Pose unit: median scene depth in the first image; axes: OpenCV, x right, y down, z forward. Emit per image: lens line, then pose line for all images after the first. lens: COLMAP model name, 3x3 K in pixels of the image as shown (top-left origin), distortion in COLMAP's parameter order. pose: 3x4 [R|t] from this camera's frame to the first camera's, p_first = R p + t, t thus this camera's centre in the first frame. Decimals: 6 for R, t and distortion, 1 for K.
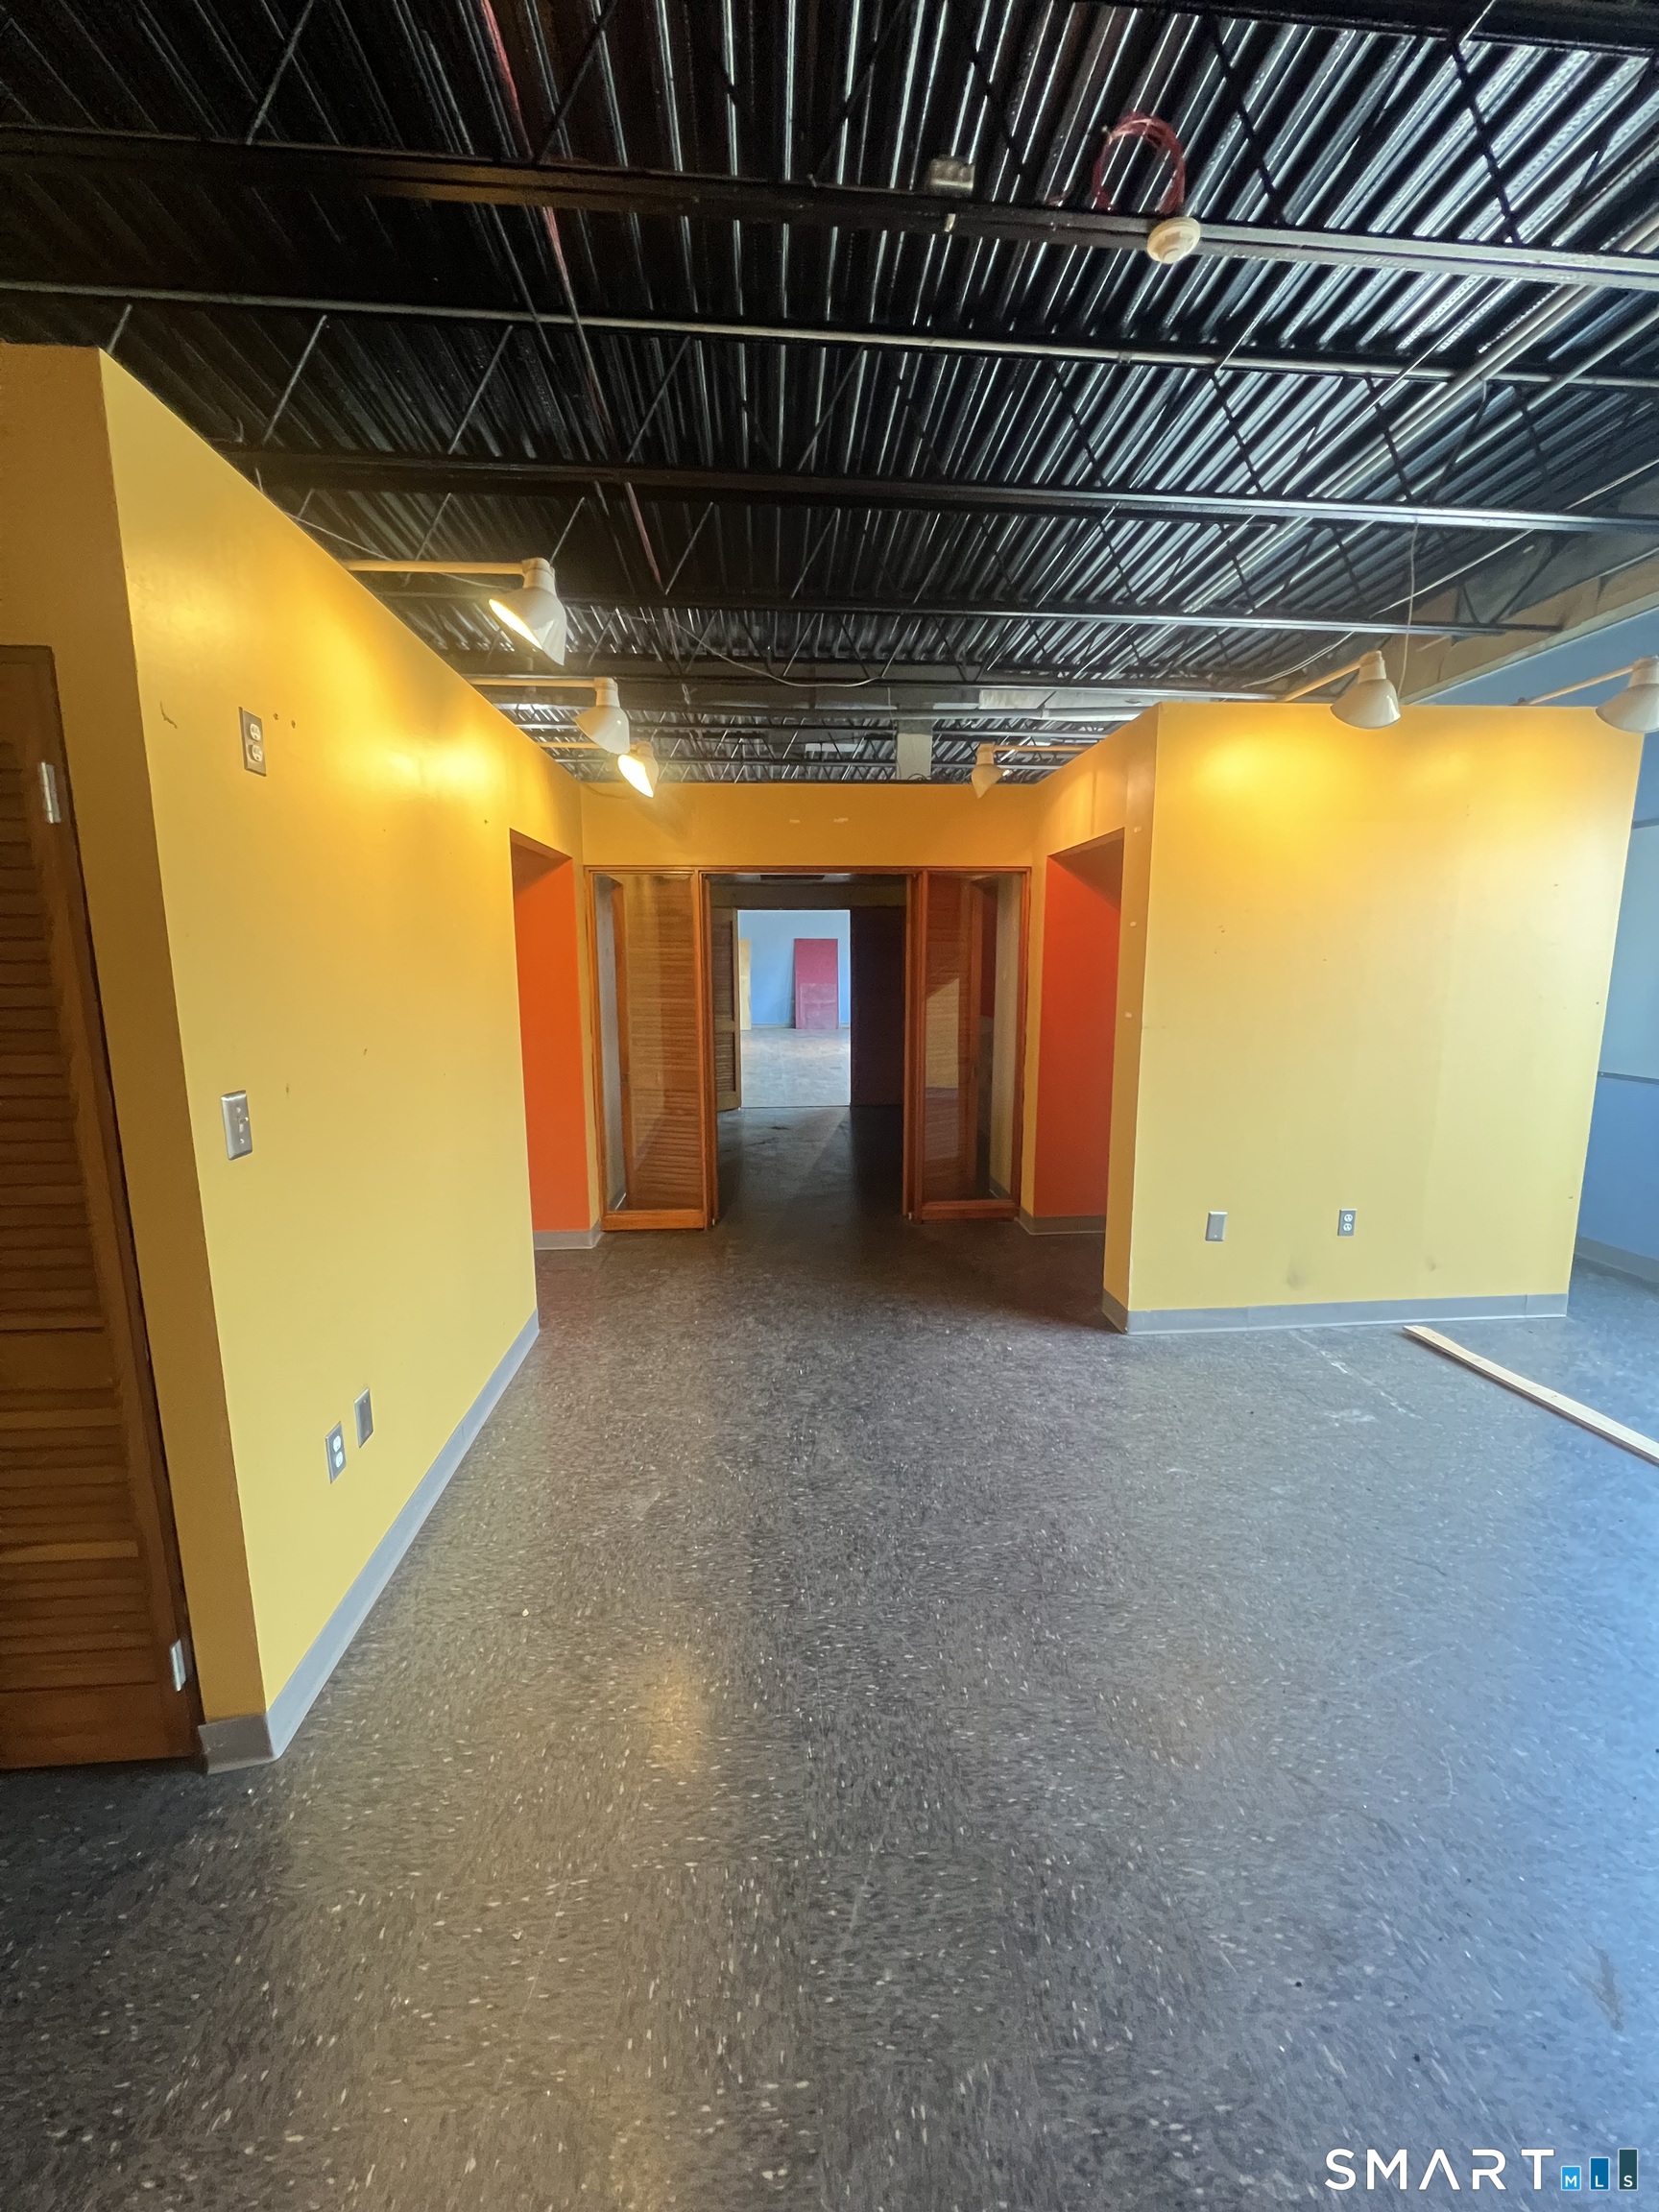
lens RADIAL K [[887.3, 0, 829.5], [0, 887.3, 1106.0], [0, 0, 1]] dist [-0.001919, 0.001255]
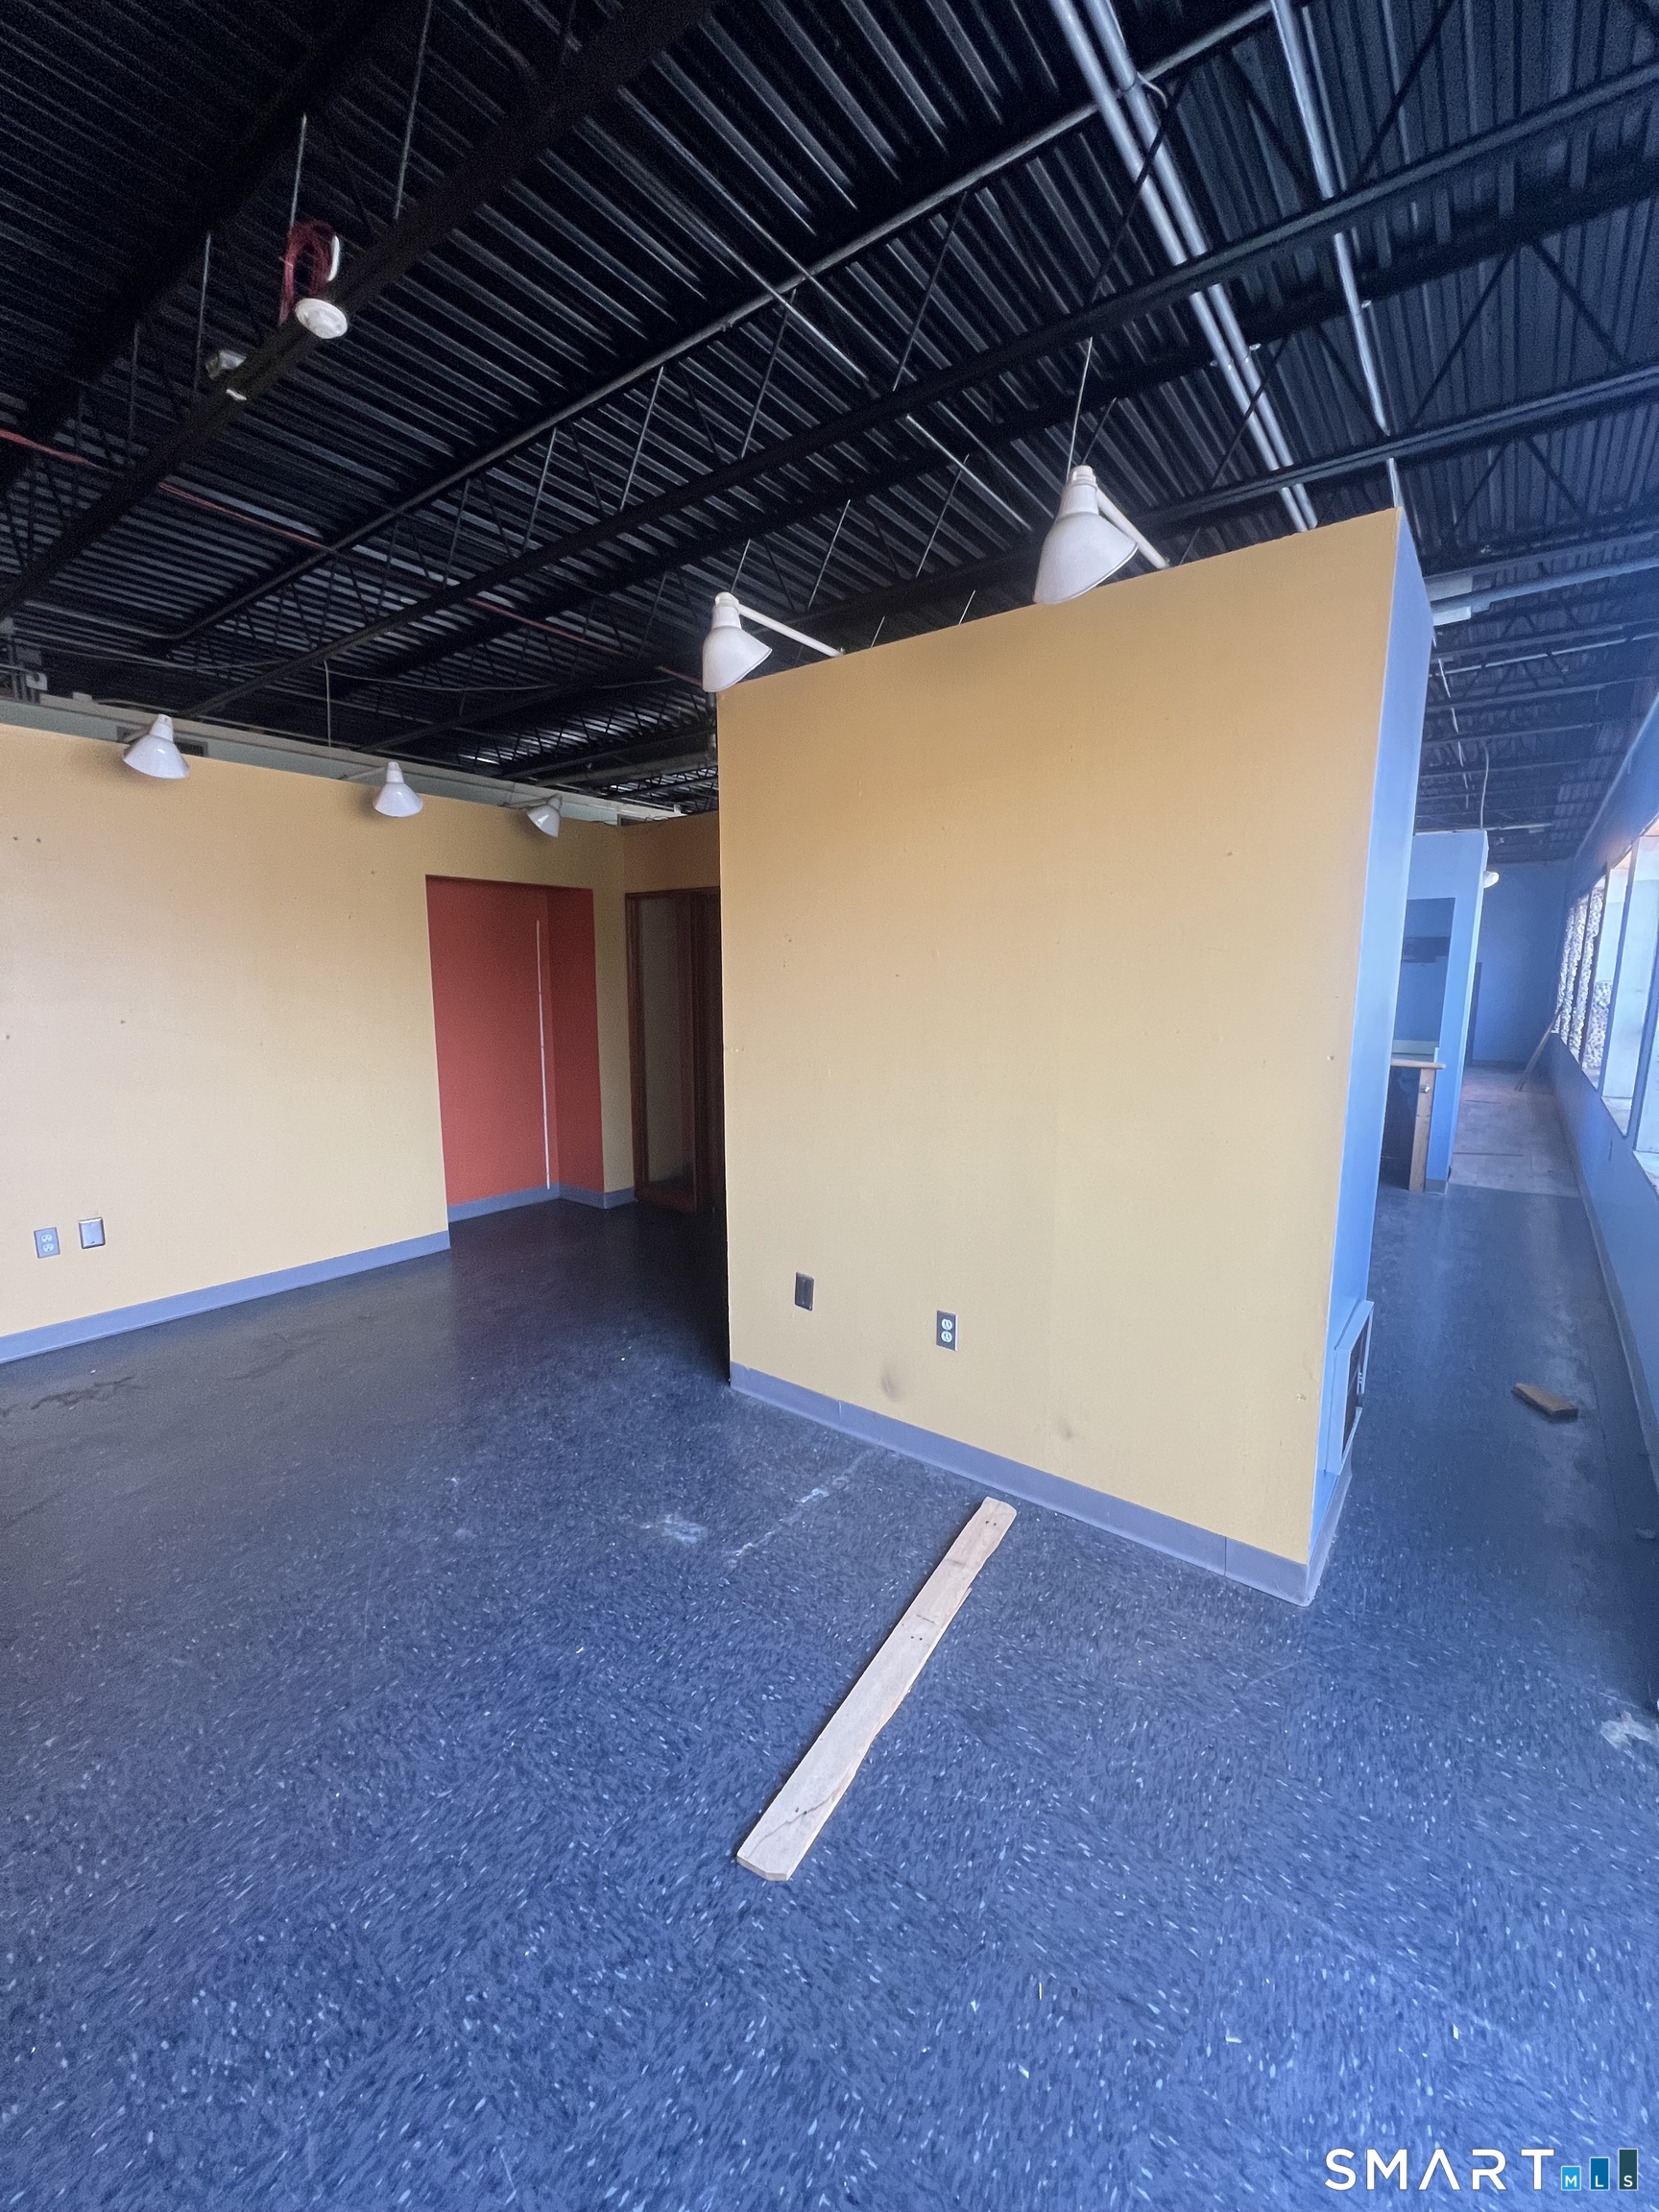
lens RADIAL K [[887.3, 0, 829.5], [0, 887.3, 1106.0], [0, 0, 1]] dist [-0.001919, 0.001255]
pose [[0.743106, 0.101747, -0.661394, 0.984758], [-0.110184, 0.993487, 0.029039, -0.064086], [0.660040, 0.051296, 0.749477, 0.377211]]
